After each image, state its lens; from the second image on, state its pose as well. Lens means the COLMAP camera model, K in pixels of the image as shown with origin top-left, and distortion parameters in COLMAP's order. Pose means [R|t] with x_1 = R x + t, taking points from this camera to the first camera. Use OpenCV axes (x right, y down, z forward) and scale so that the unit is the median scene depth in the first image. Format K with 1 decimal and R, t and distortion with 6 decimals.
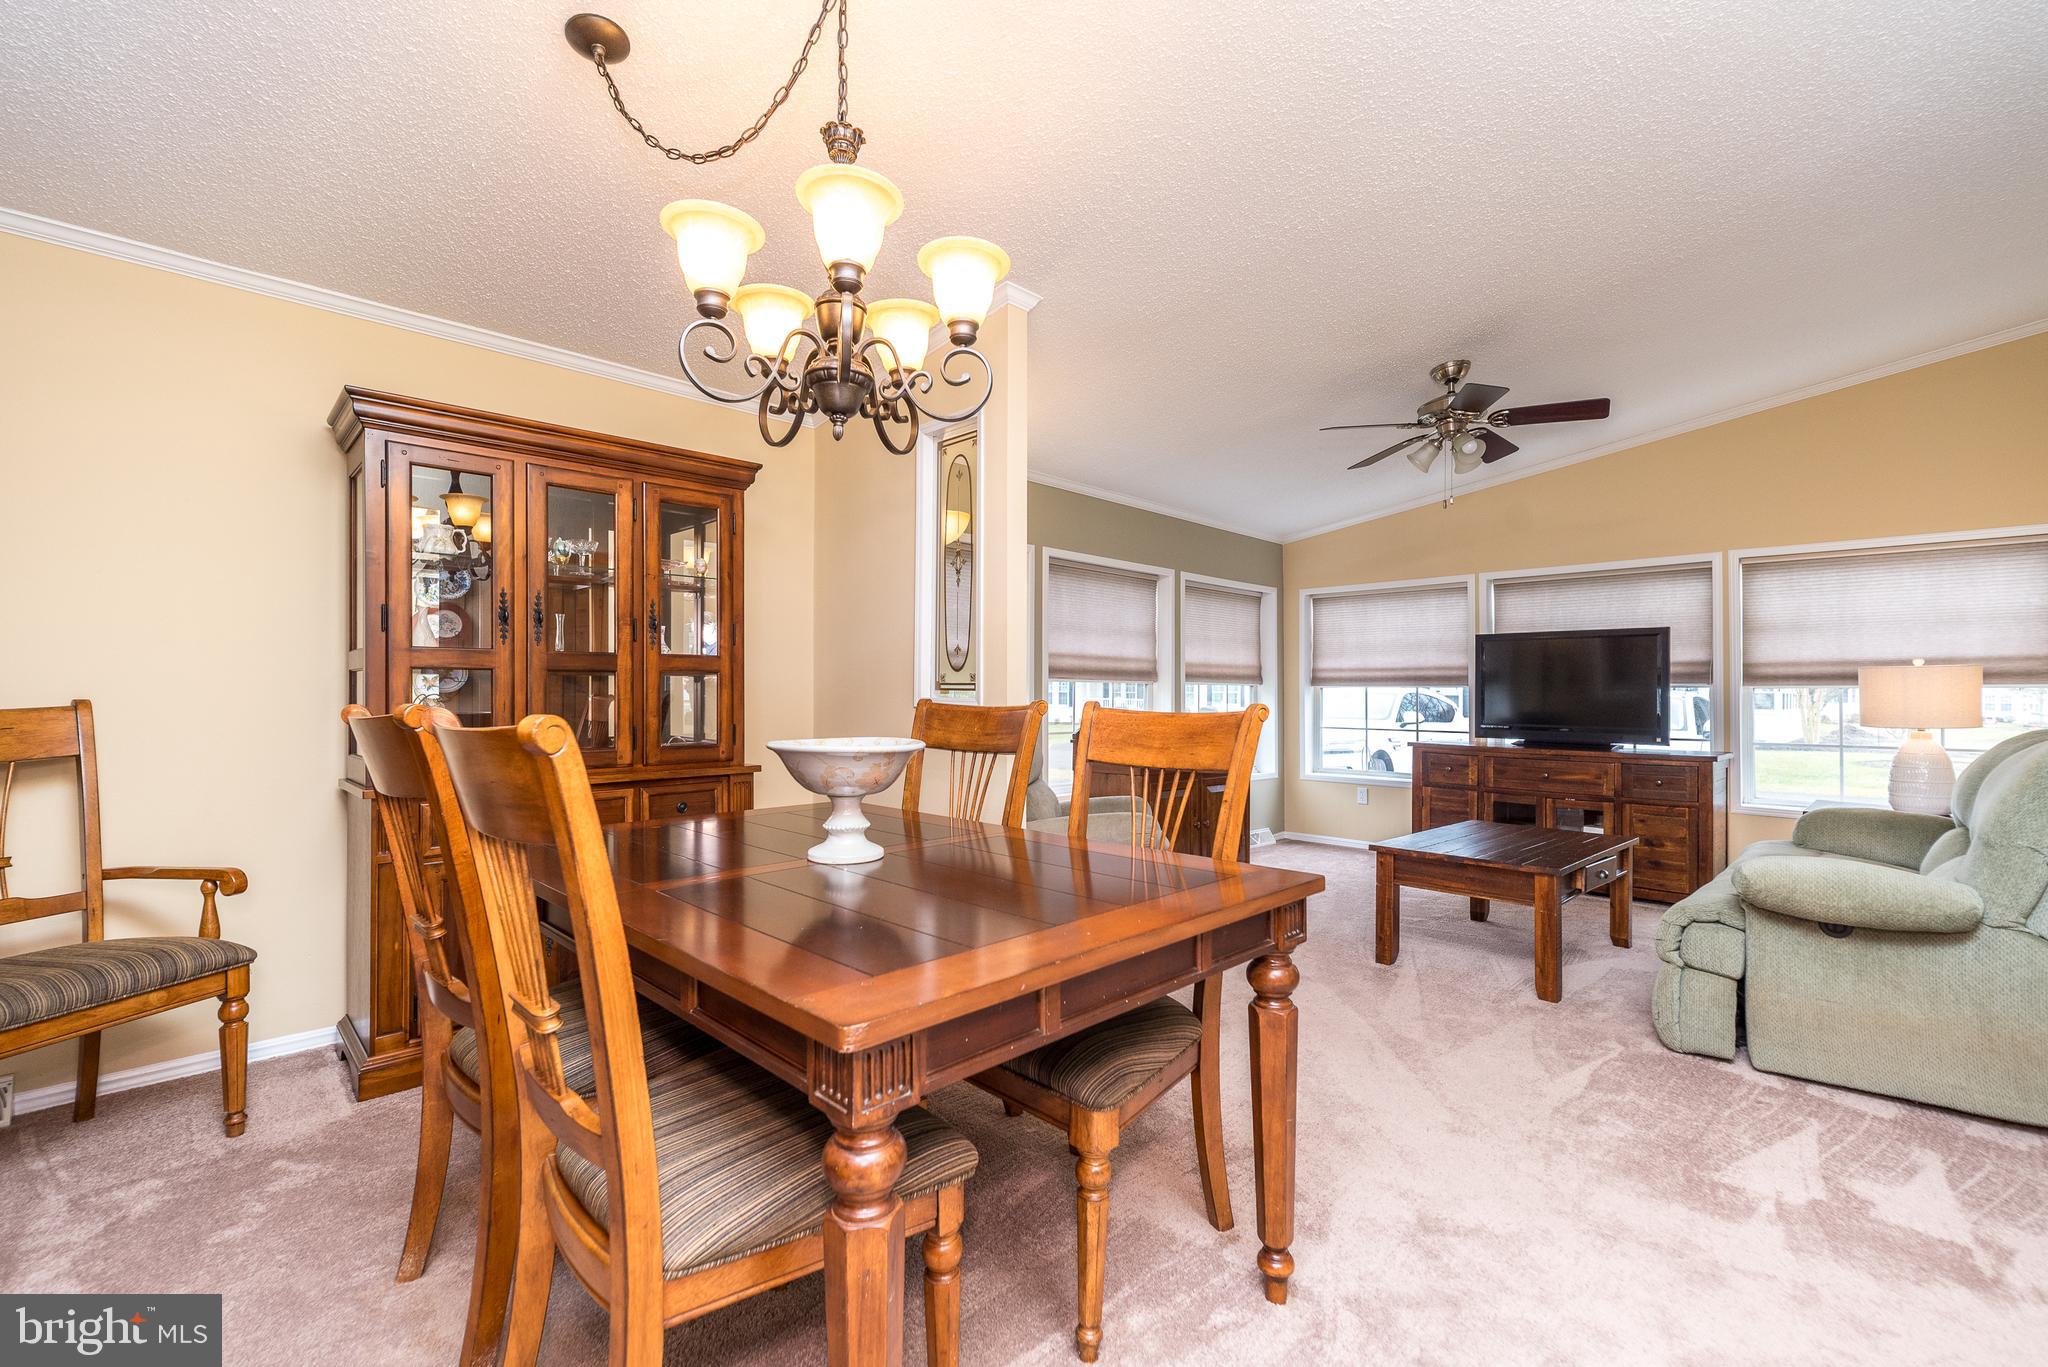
lens RADIAL K [[899.7, 0, 1020.9], [0, 899.7, 686.3], [0, 0, 1]] dist [0.009947, -0.000191]
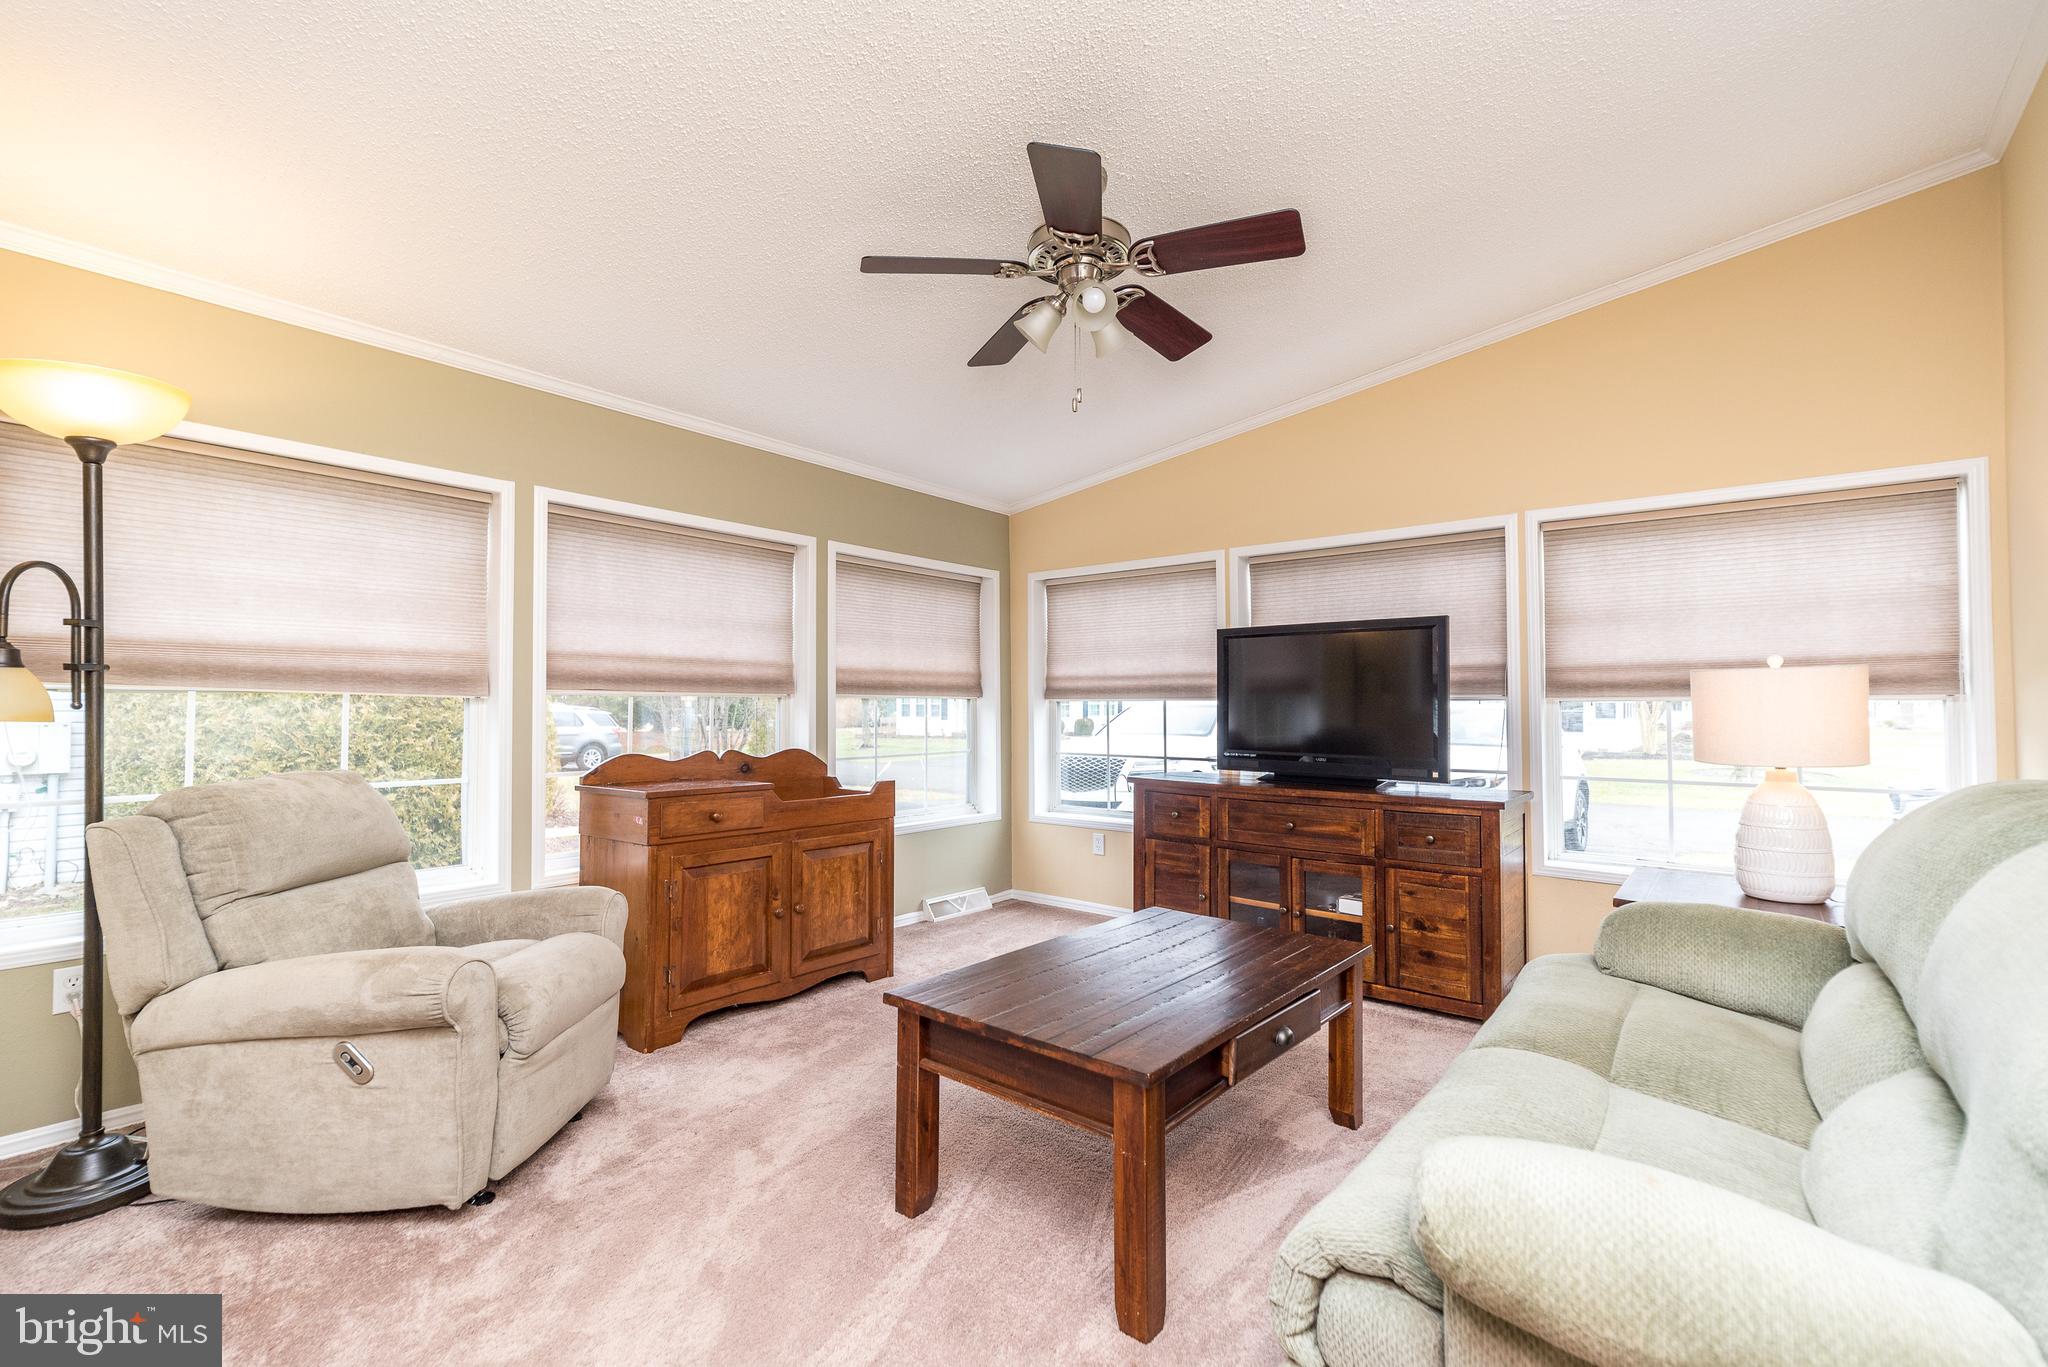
lens RADIAL K [[899.7, 0, 1020.9], [0, 899.7, 686.3], [0, 0, 1]] dist [0.009947, -0.000191]
pose [[0.994267, -0.003421, 0.106873, 0.291172], [0.004627, 0.999928, -0.011040, -0.003739], [-0.106828, 0.011471, 0.994211, 0.313890]]
